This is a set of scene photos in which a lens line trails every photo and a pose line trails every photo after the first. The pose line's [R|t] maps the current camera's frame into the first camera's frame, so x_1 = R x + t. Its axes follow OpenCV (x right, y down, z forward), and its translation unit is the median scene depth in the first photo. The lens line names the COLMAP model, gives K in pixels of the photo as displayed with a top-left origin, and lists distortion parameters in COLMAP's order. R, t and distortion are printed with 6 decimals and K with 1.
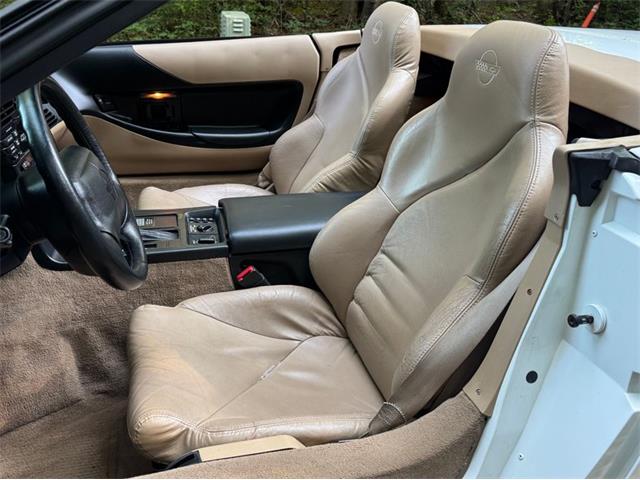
lens RADIAL K [[649.3, 0, 320.0], [0, 649.3, 240.0], [0, 0, 1]] dist [0.225024, -0.457252]
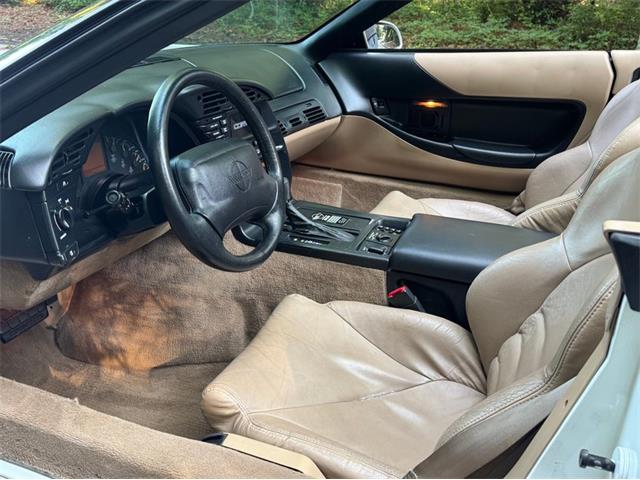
lens RADIAL K [[649.3, 0, 320.0], [0, 649.3, 240.0], [0, 0, 1]] dist [0.225024, -0.457252]
pose [[0.798587, 0.222210, -0.559358, 0.276843], [-0.227068, 0.971909, 0.061918, -0.050013], [0.557403, 0.077566, 0.826611, 0.114298]]
